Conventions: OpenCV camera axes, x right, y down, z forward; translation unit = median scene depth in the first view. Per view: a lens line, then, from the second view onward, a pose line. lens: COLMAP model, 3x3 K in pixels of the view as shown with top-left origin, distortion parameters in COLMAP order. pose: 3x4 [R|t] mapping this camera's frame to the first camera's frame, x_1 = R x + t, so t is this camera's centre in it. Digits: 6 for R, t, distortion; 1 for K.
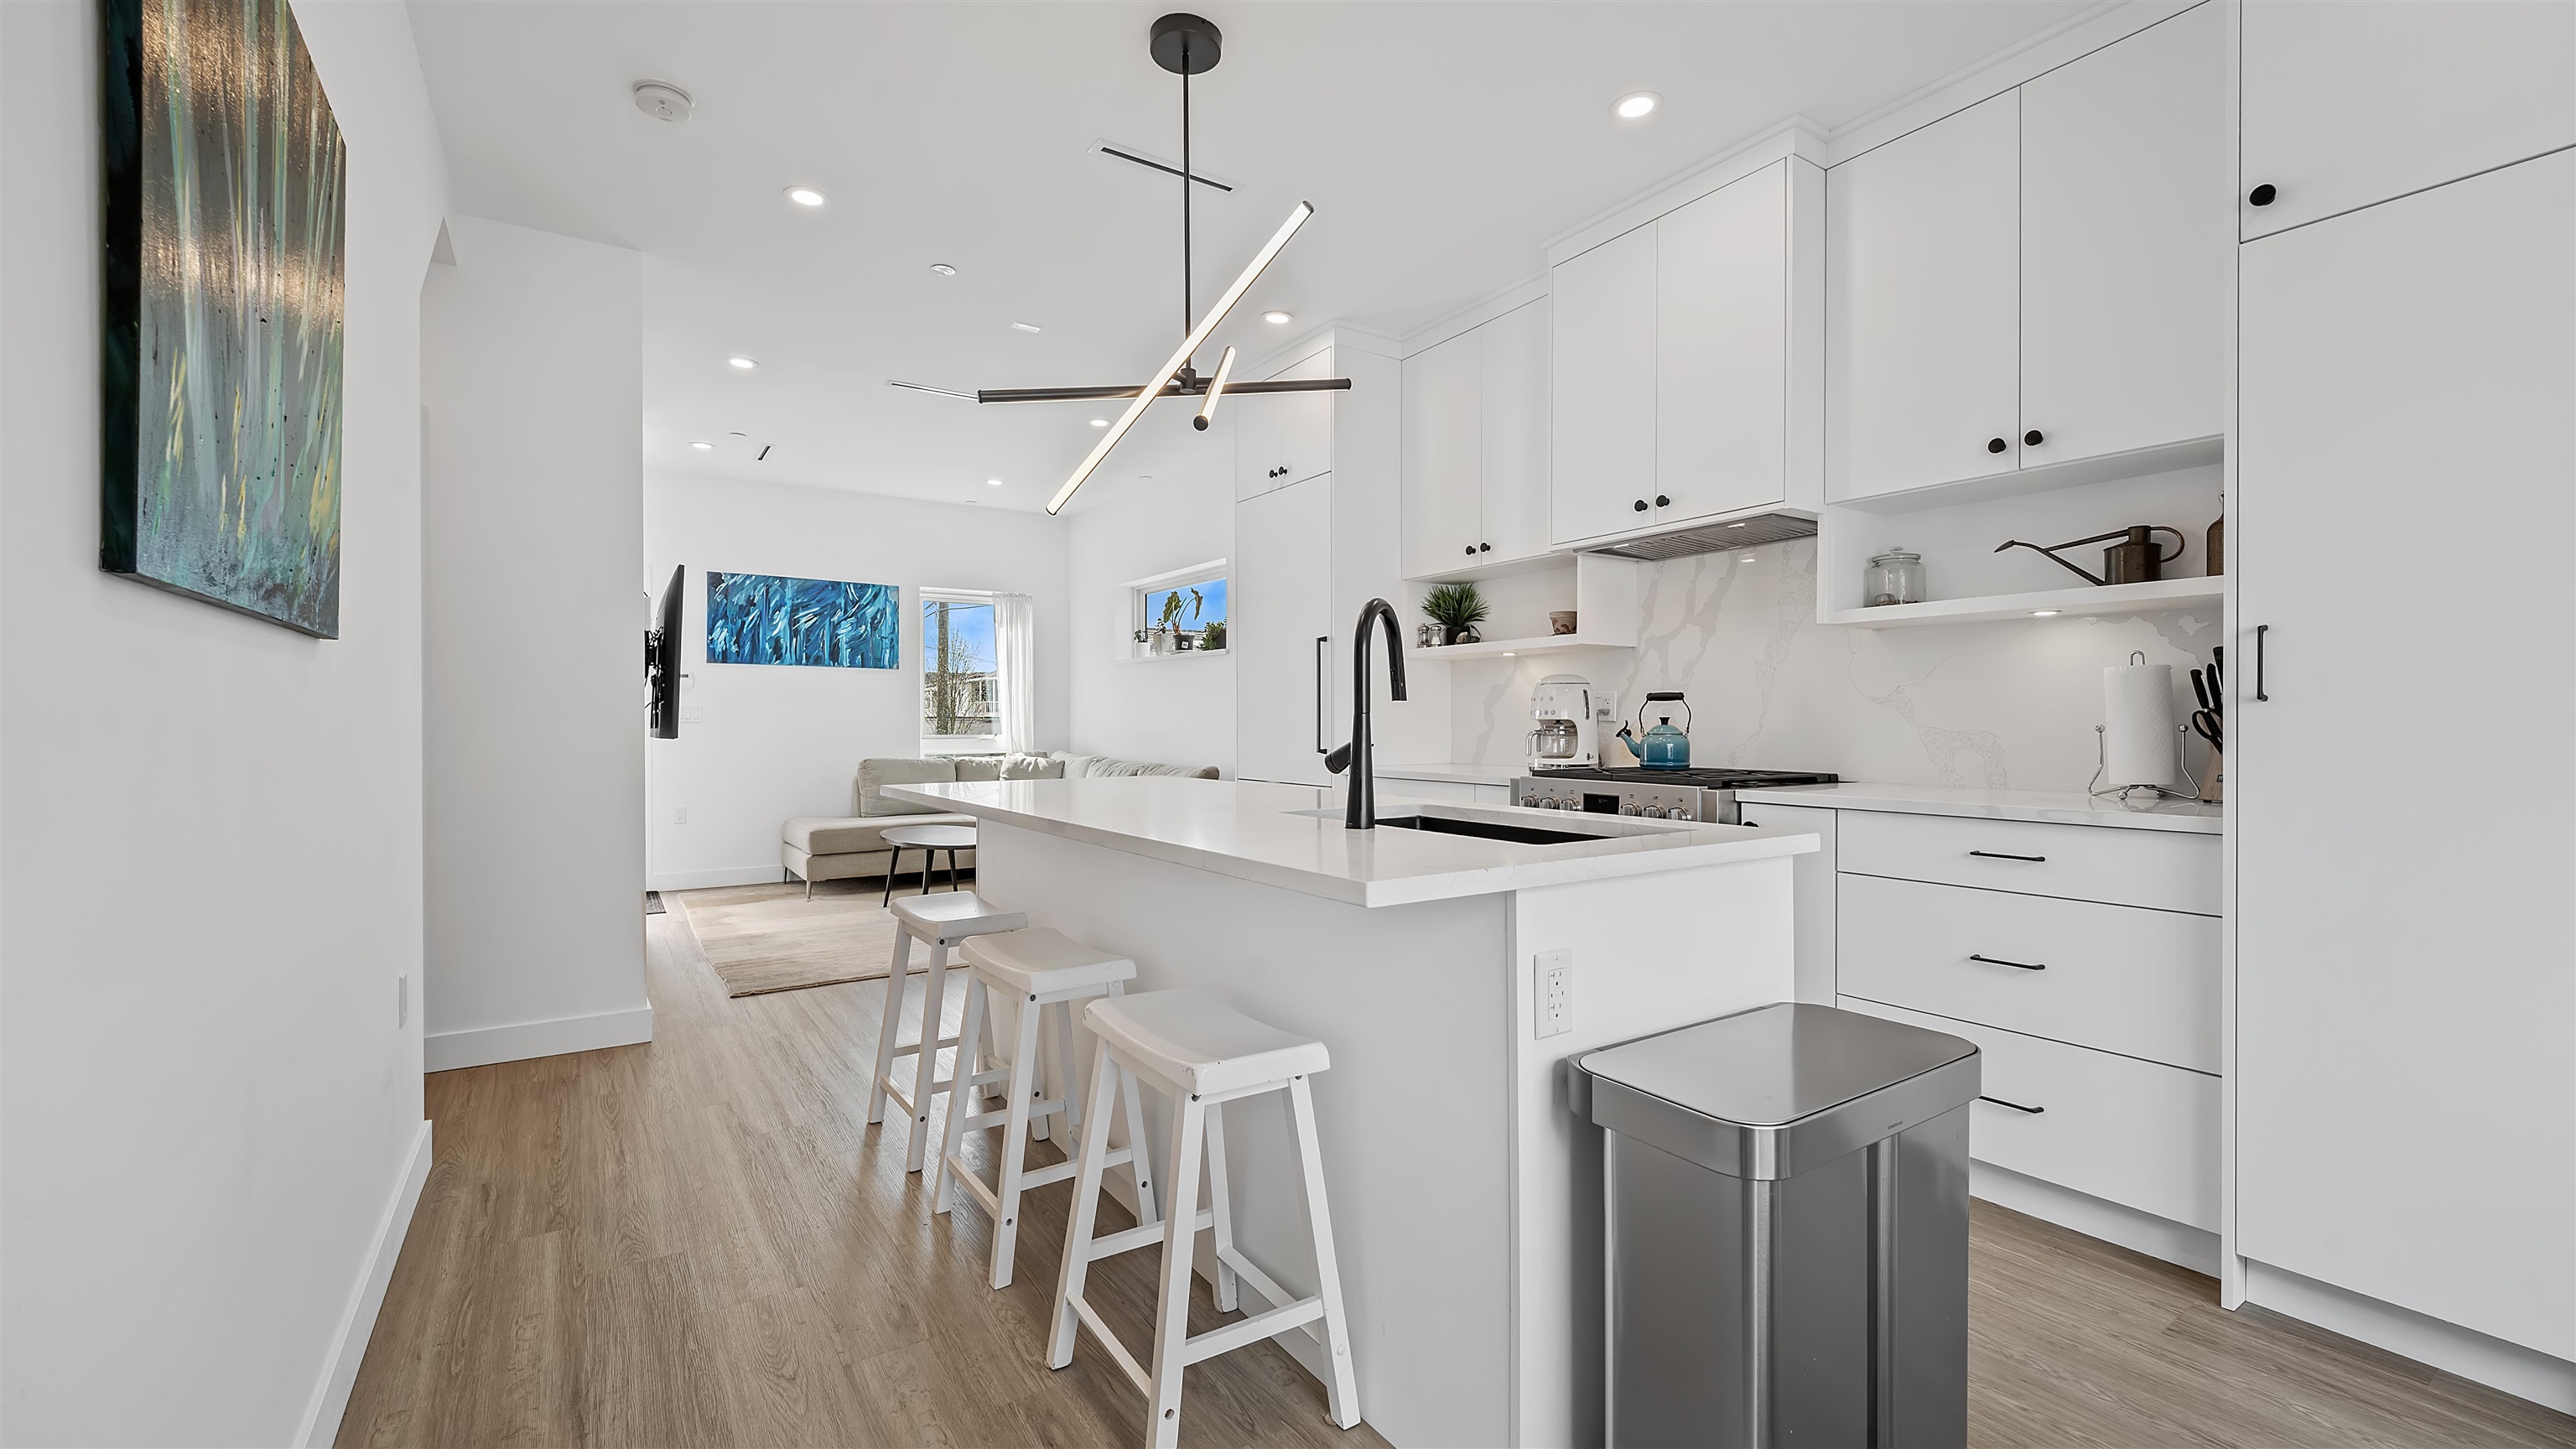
lens RADIAL K [[1061.3, 0, 1299.5], [0, 1061.3, 730.5], [0, 0, 1]] dist [0.030374, -0.028024]
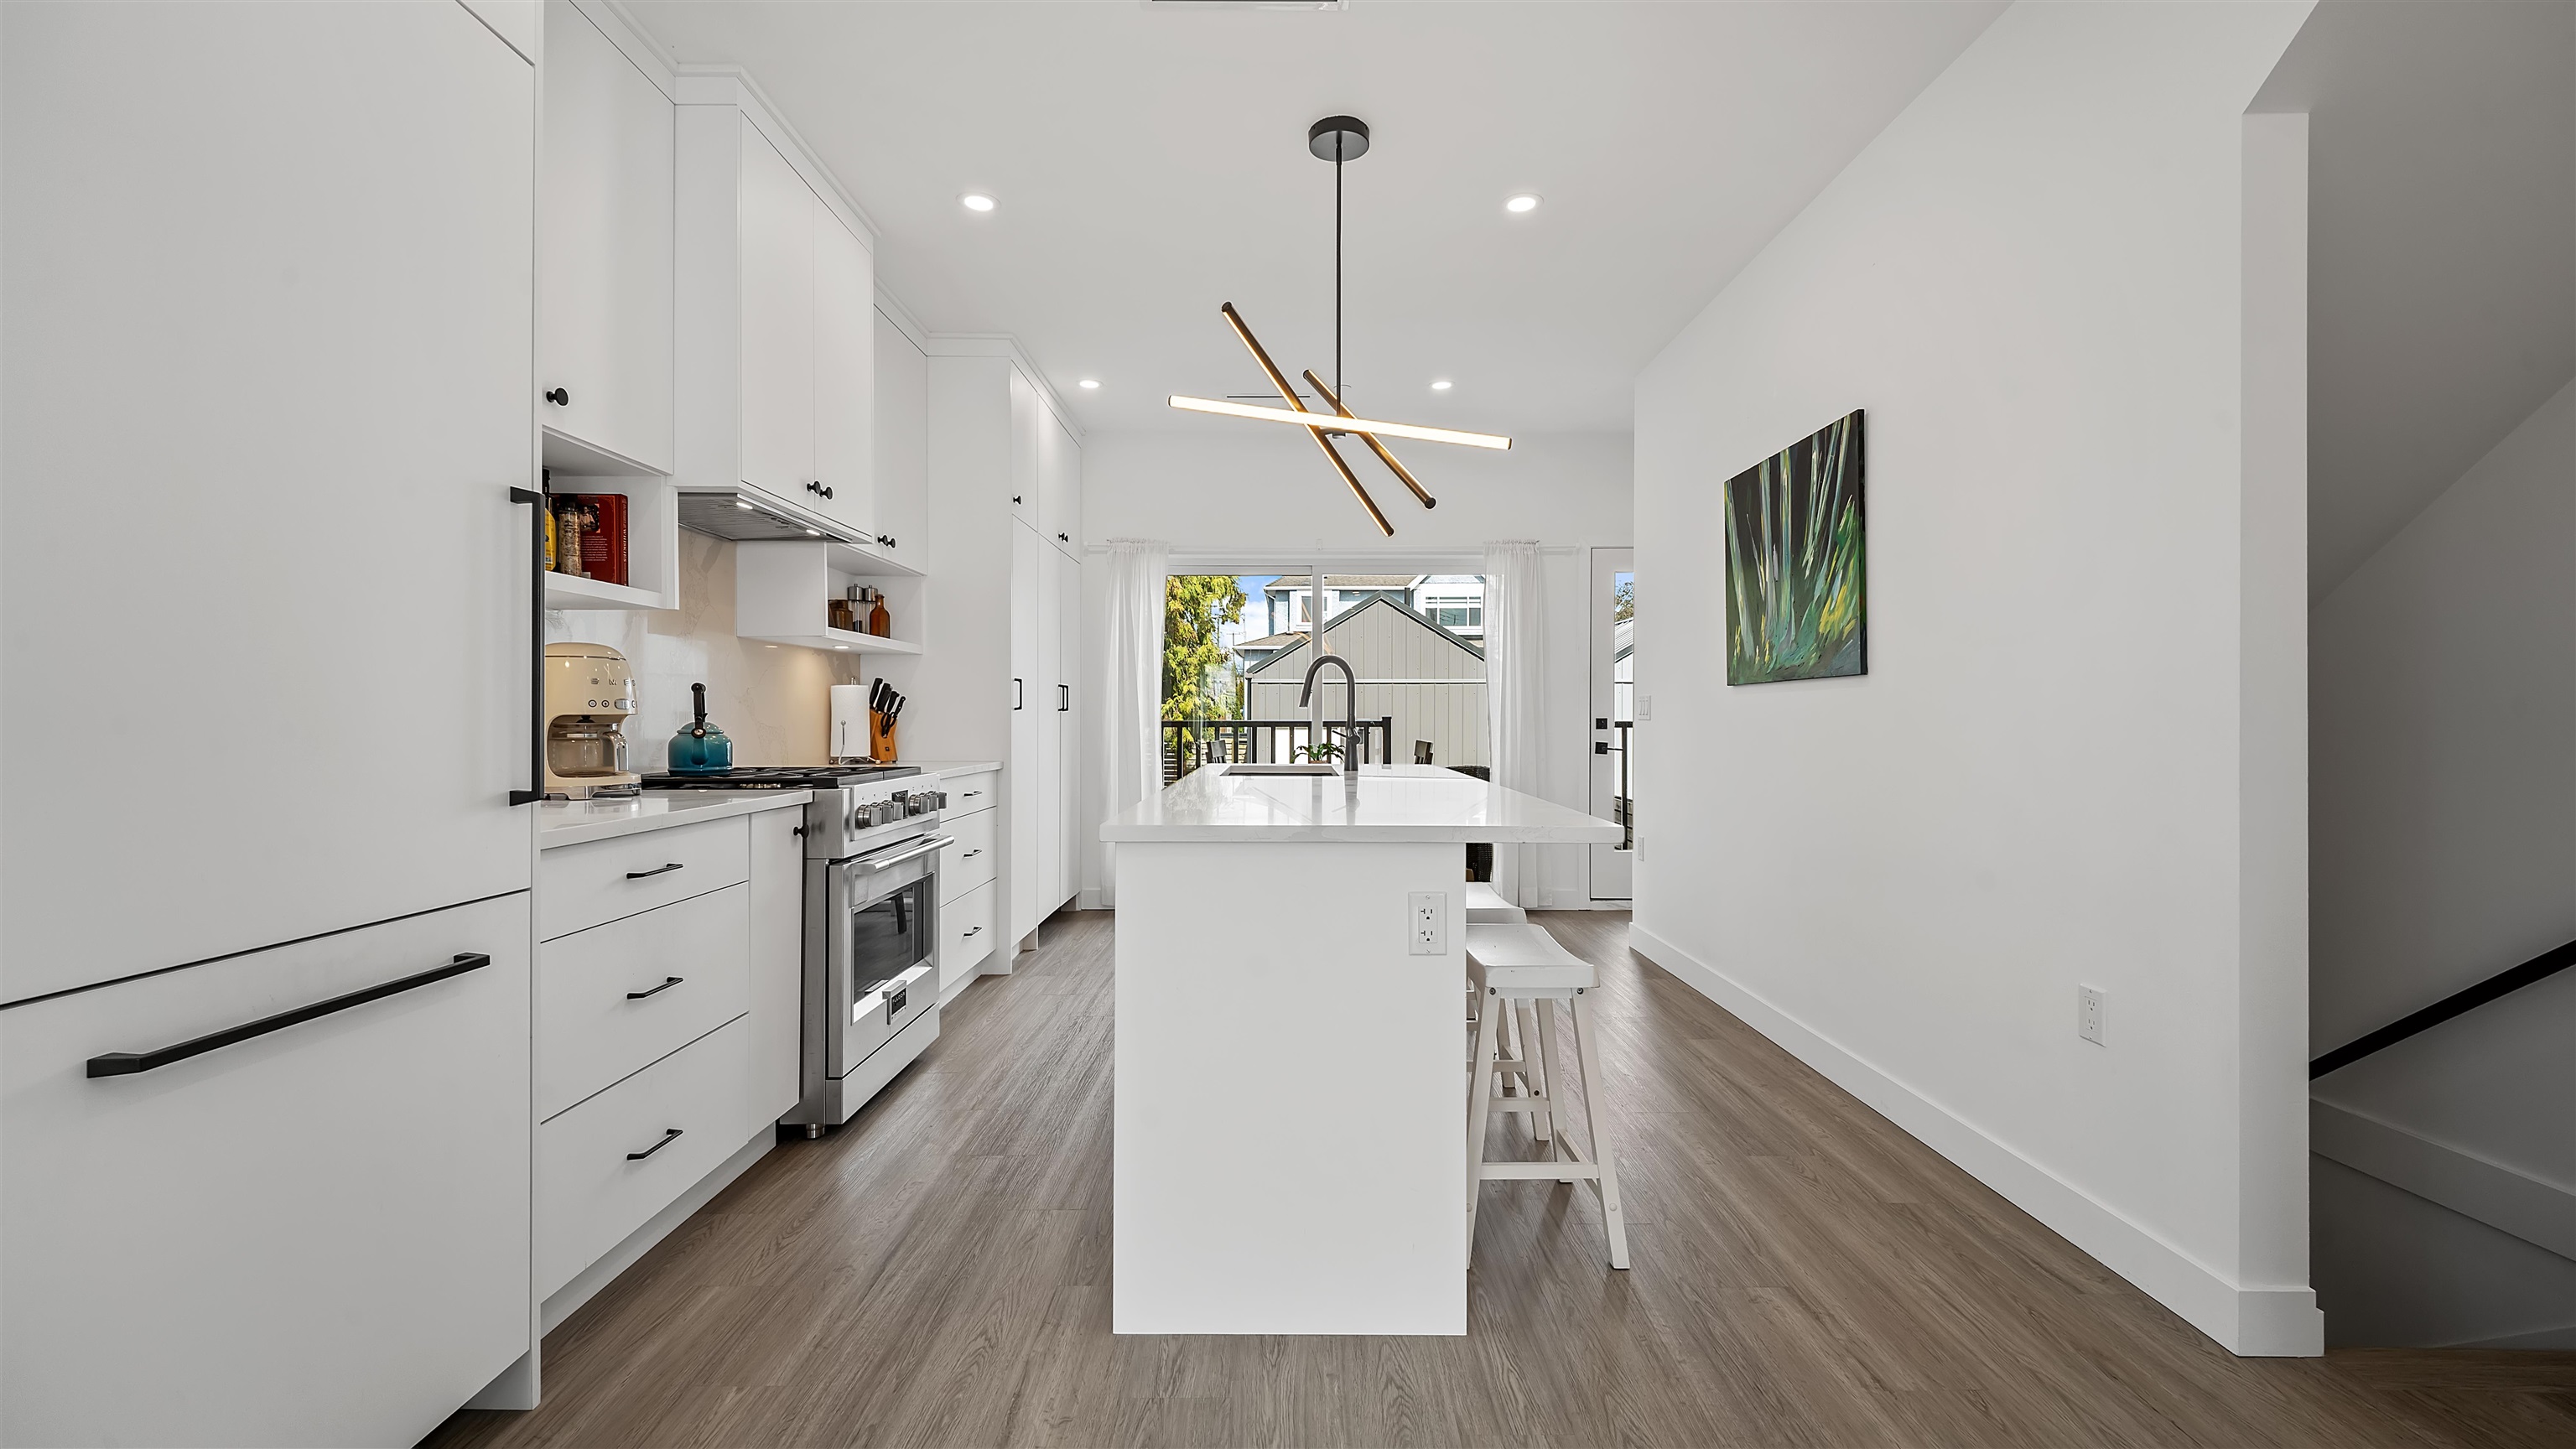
lens RADIAL K [[1061.3, 0, 1299.5], [0, 1061.3, 730.5], [0, 0, 1]] dist [0.030374, -0.028024]
pose [[-0.835451, -0.005722, 0.549535, -0.463331], [0.004258, 0.999848, 0.016884, -0.009362], [-0.549548, 0.016445, -0.835300, 1.297645]]
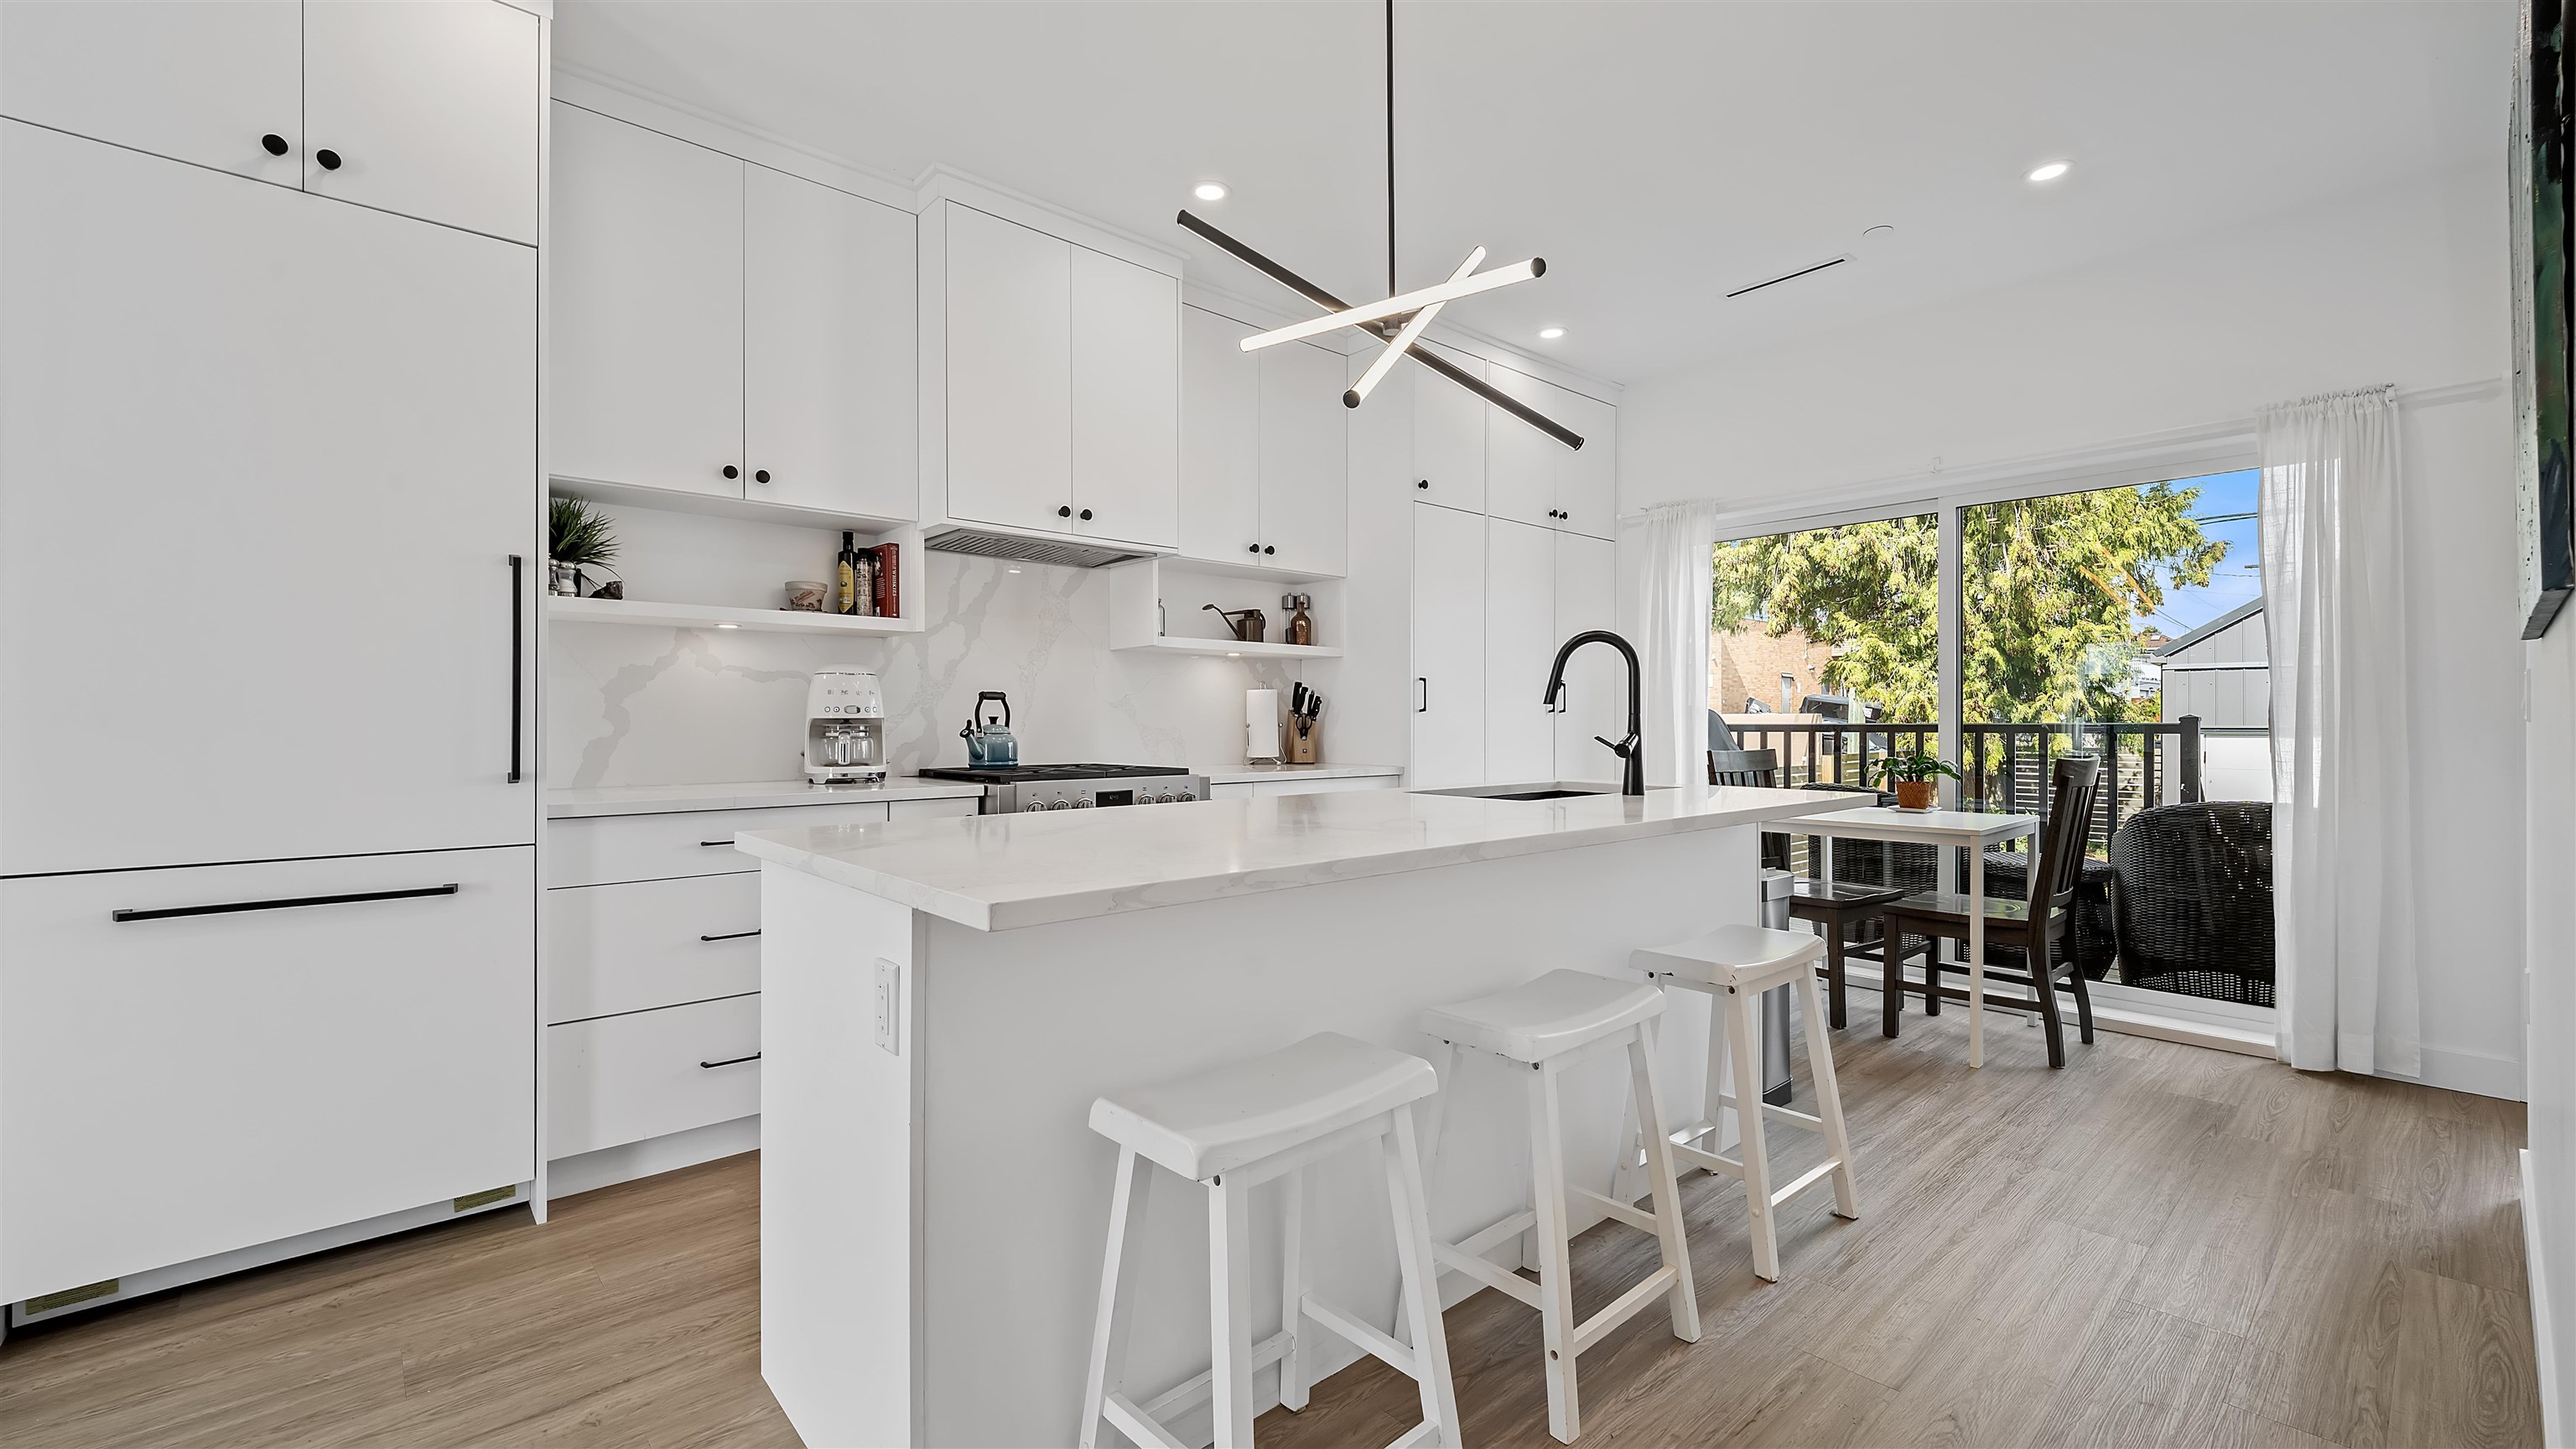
lens RADIAL K [[1055.0, 0, 1273.0], [0, 1055.0, 723.4], [0, 0, 1]] dist [0.000968, 0.000072]
pose [[-0.124954, -0.000558, 0.992162, -0.601795], [0.008603, 0.999962, 0.001646, -0.004616], [-0.992125, 0.008741, -0.124944, 0.776409]]
